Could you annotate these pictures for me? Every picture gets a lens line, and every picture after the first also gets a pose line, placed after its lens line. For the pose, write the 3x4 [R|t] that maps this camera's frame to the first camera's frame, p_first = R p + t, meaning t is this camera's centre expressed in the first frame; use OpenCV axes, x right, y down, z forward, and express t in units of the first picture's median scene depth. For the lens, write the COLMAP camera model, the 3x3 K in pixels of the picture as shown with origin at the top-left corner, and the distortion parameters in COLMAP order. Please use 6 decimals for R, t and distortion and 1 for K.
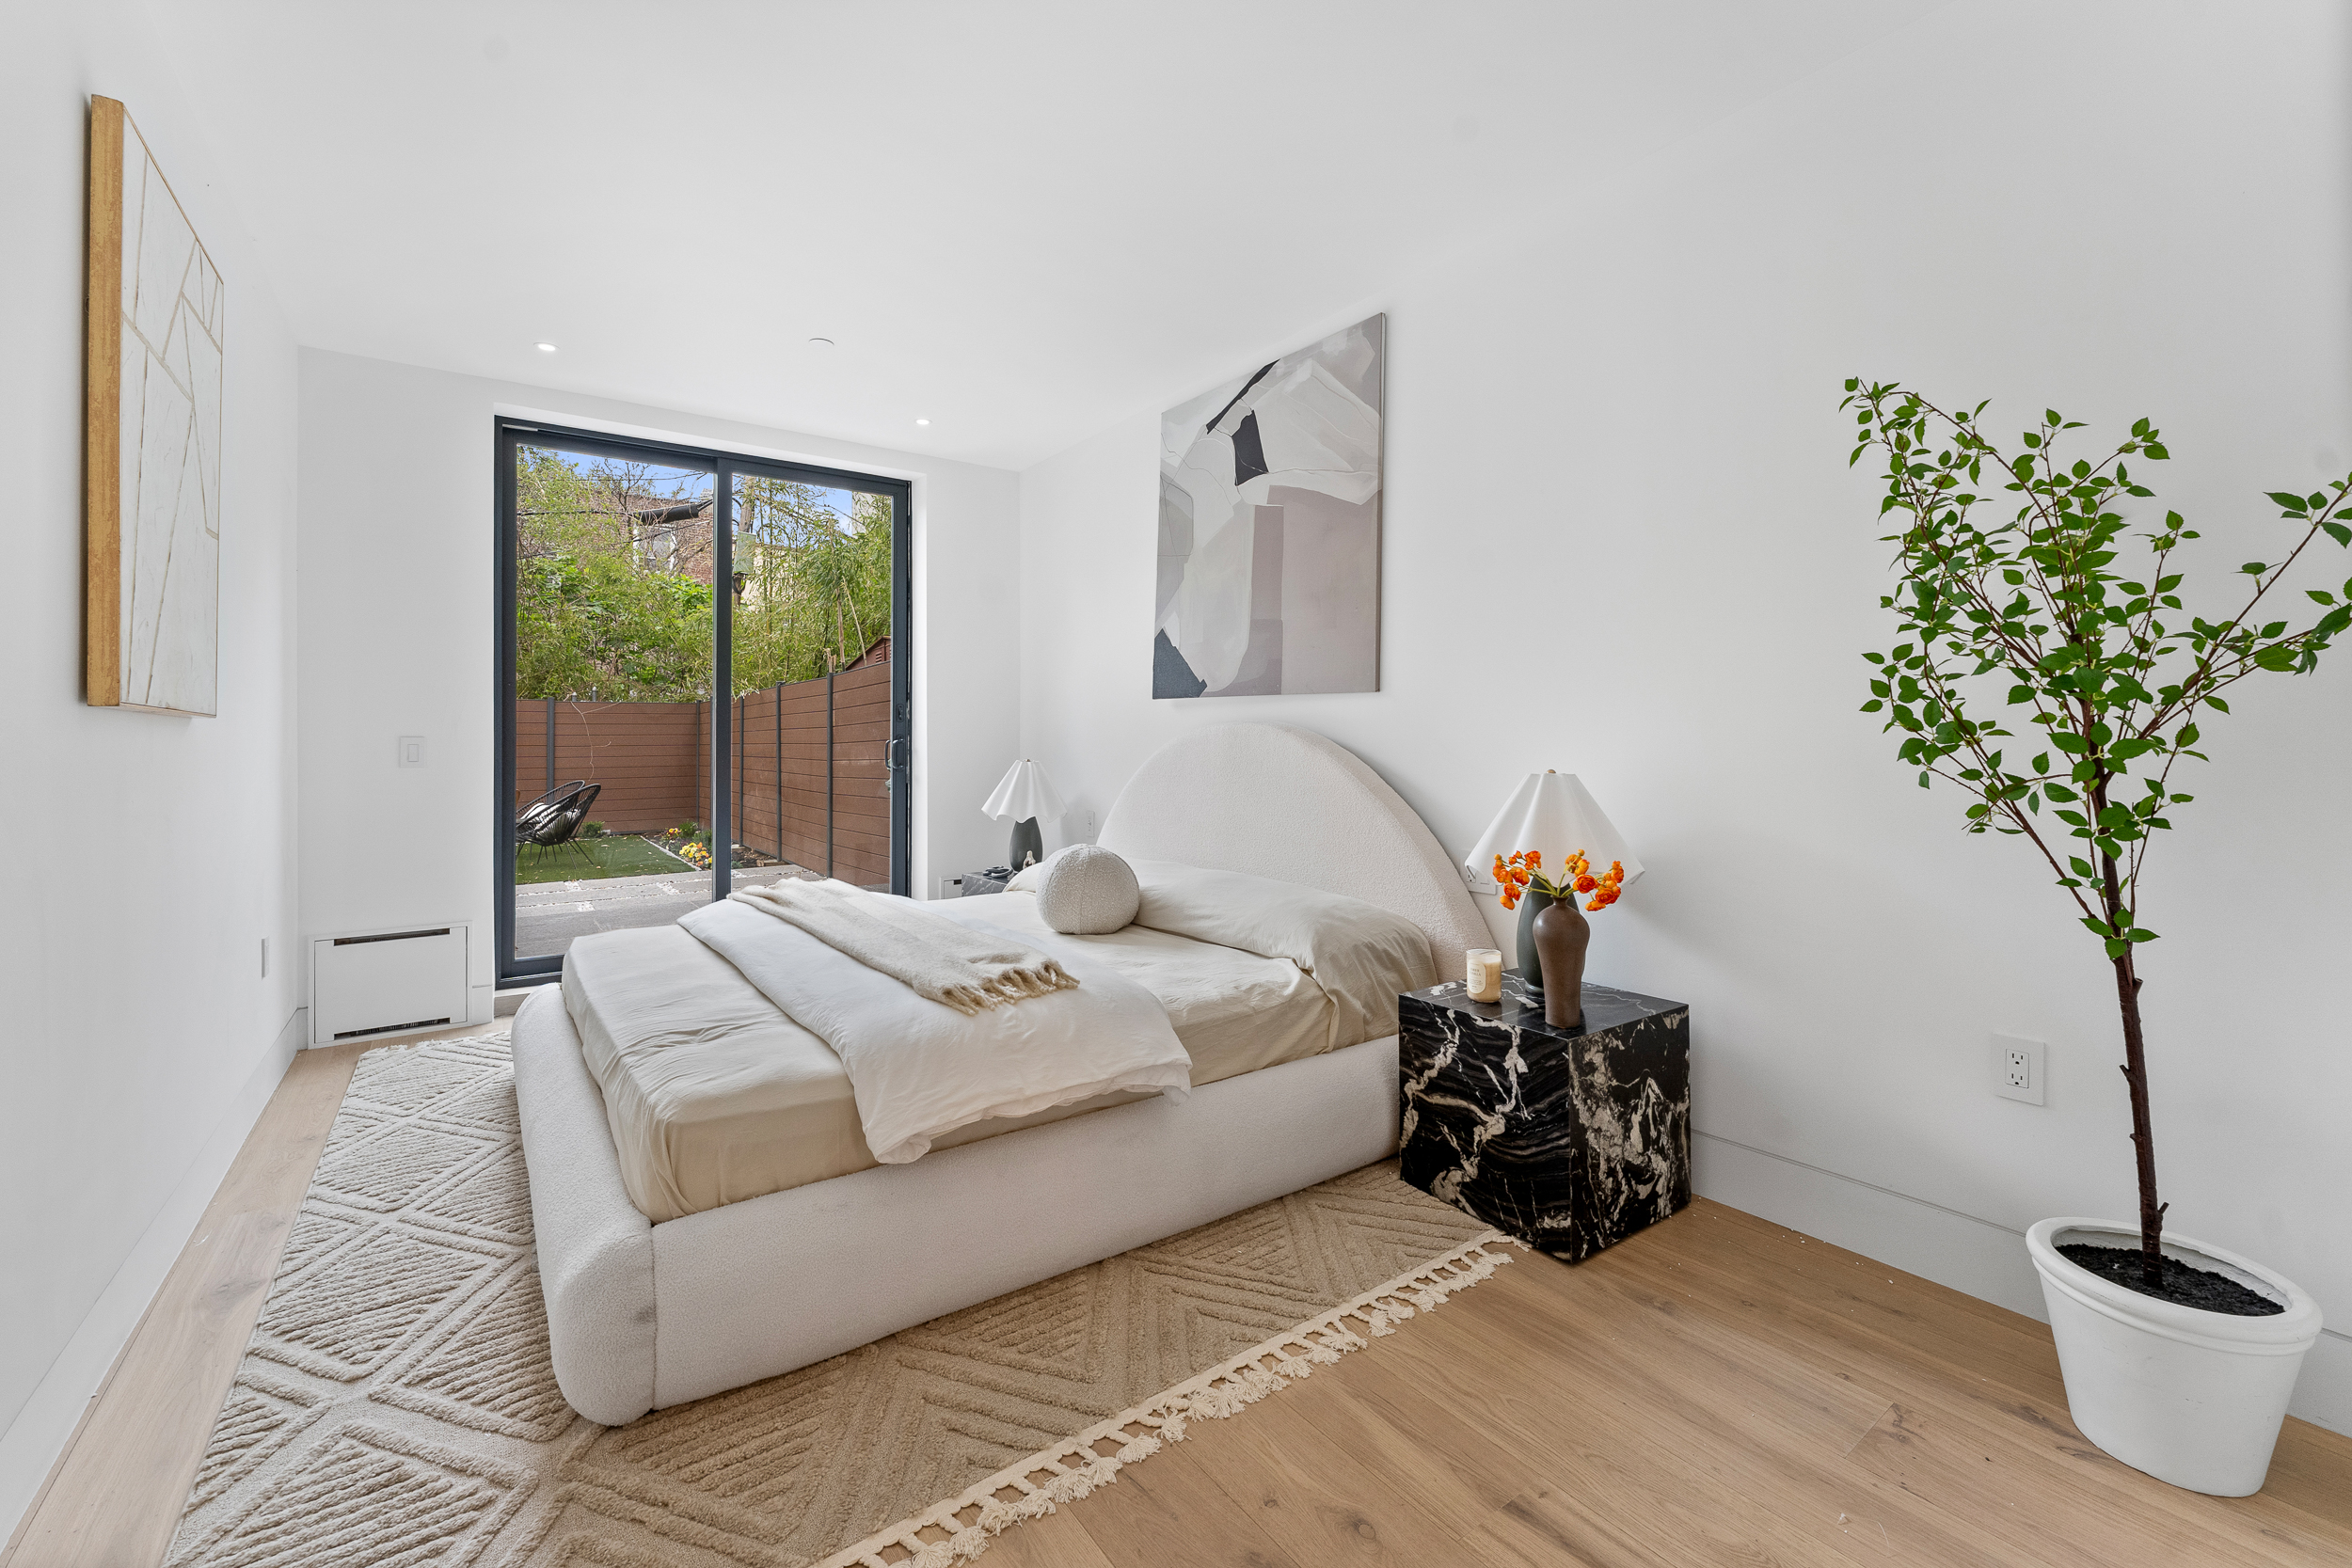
lens RADIAL K [[951.4, 0, 1172.4], [0, 951.4, 735.6], [0, 0, 1]] dist [-0.002210, -0.000859]
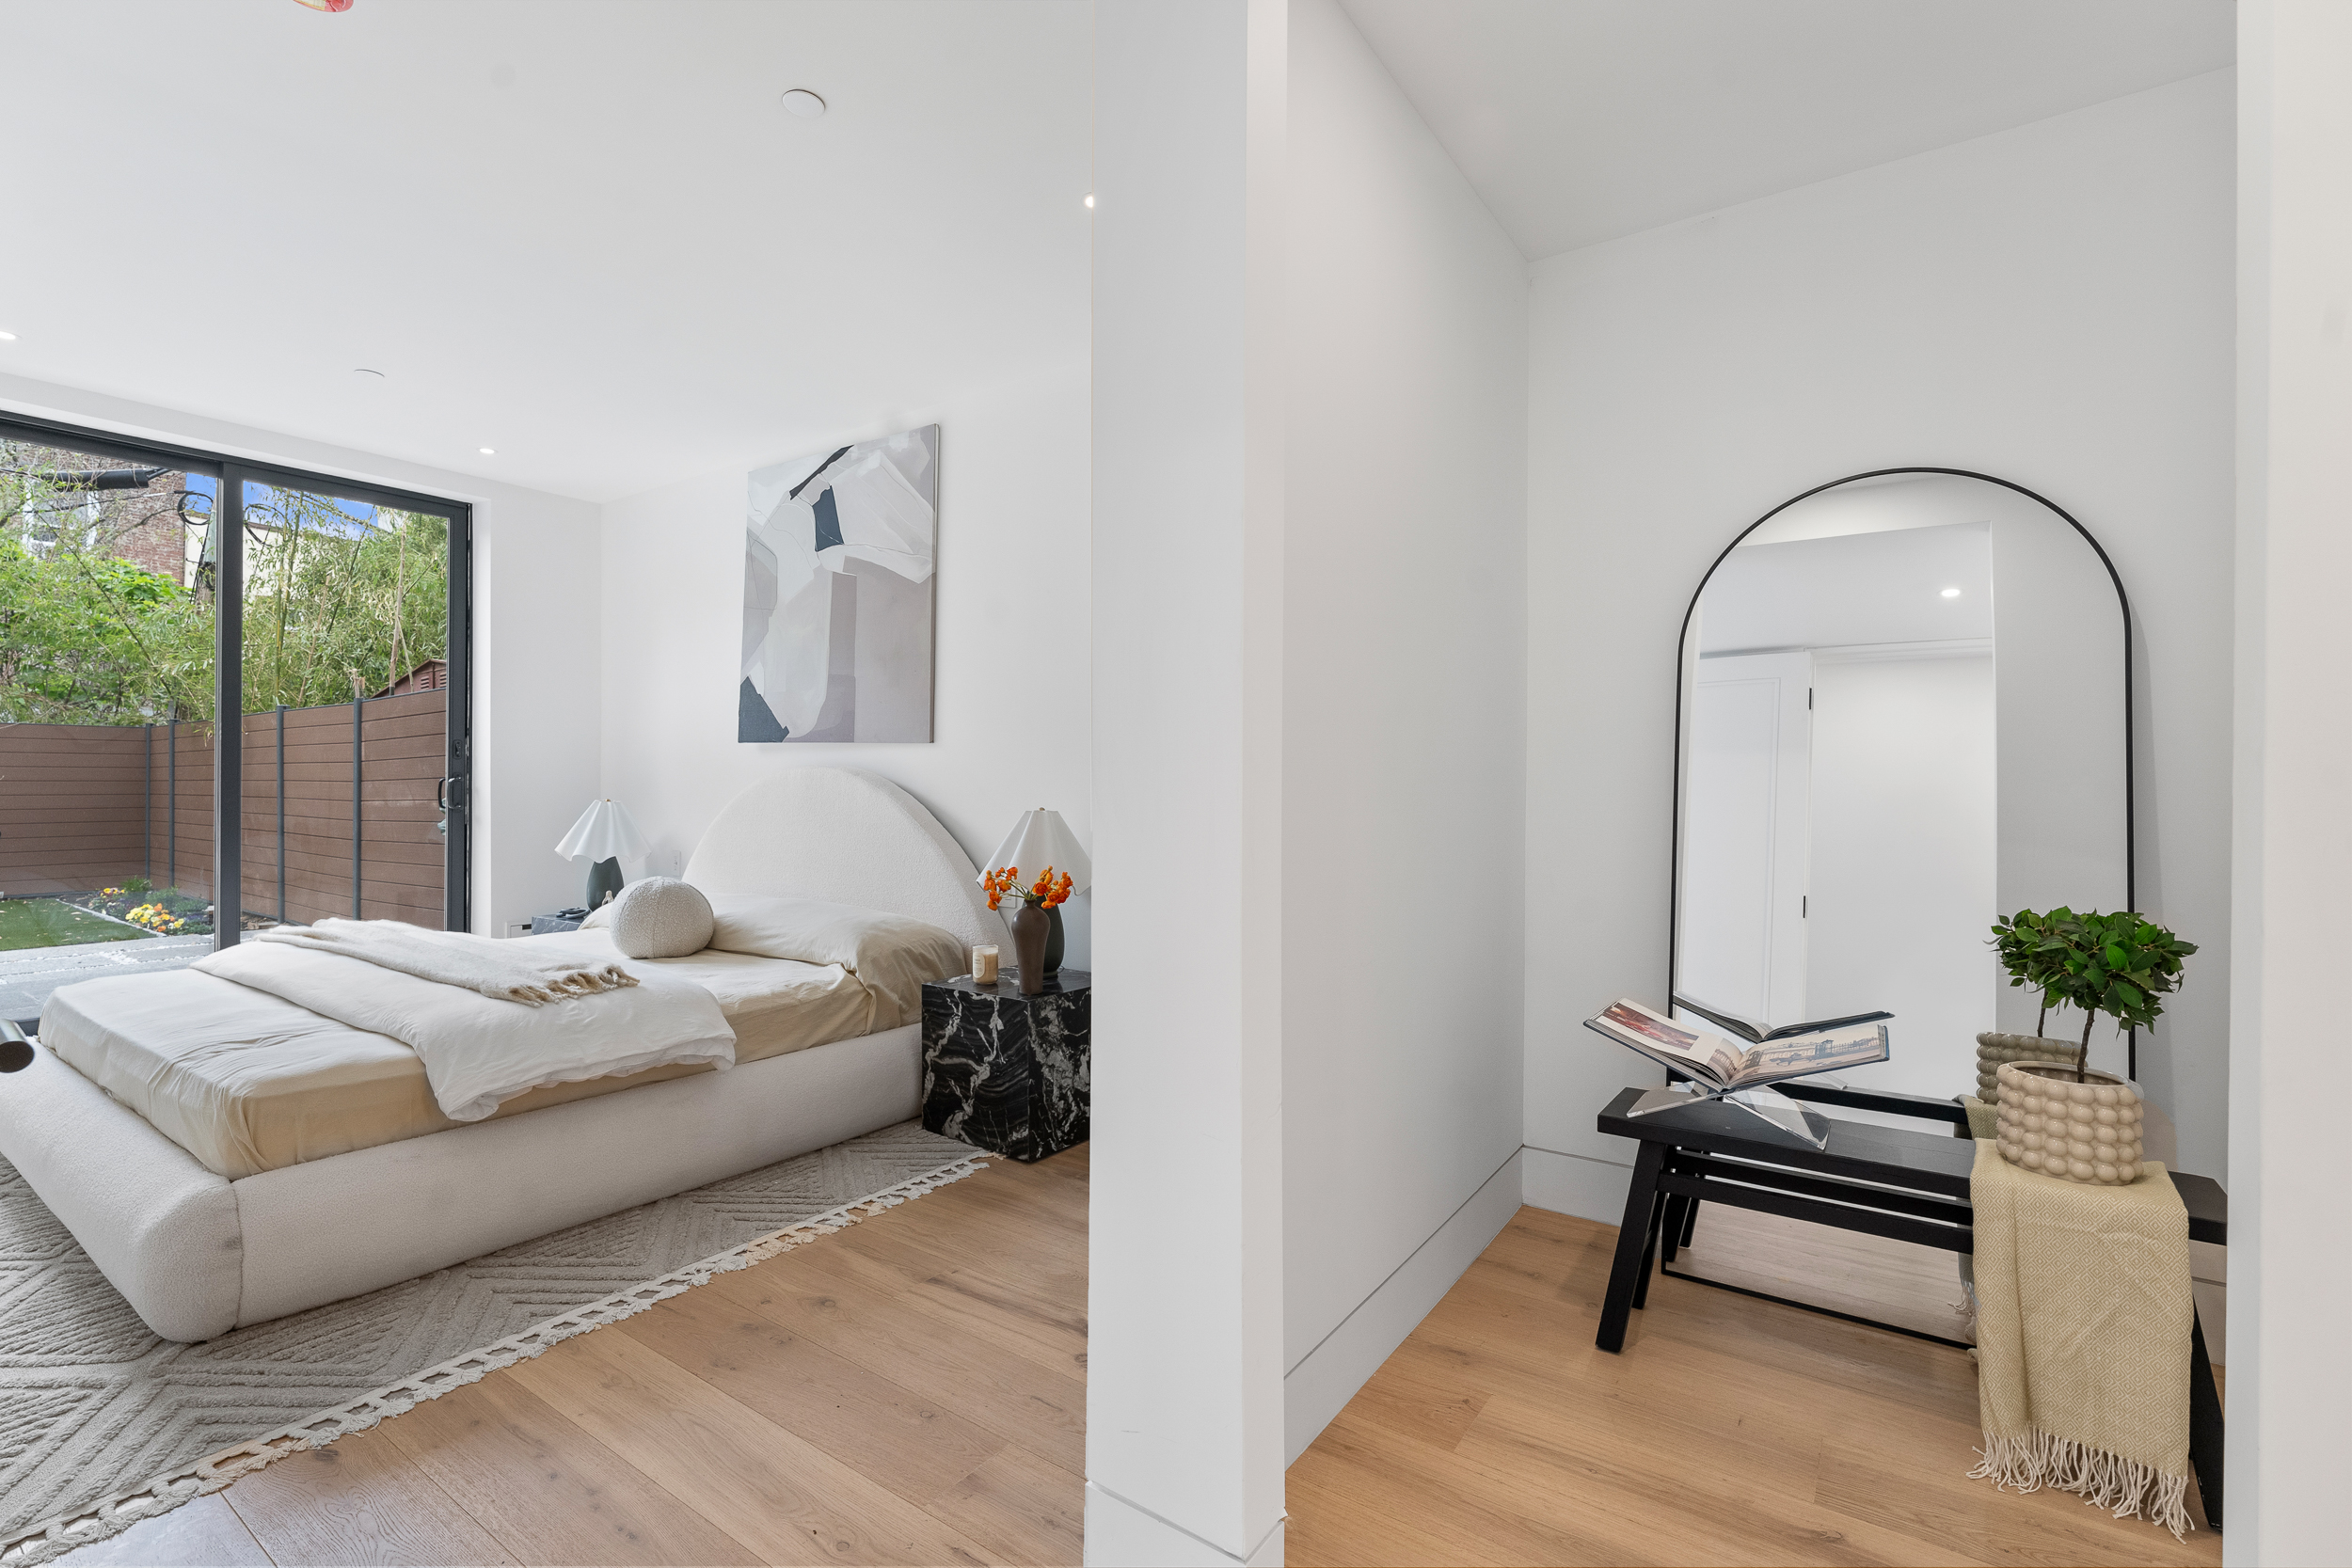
lens RADIAL K [[1045.8, 0, 1172.1], [0, 1045.8, 797.1], [0, 0, 1]] dist [-0.004427, 0.000211]
pose [[0.946189, 0.007042, 0.323538, 0.107868], [-0.012683, 0.999802, 0.015330, -0.003118], [-0.323366, -0.018609, 0.946091, -0.454029]]
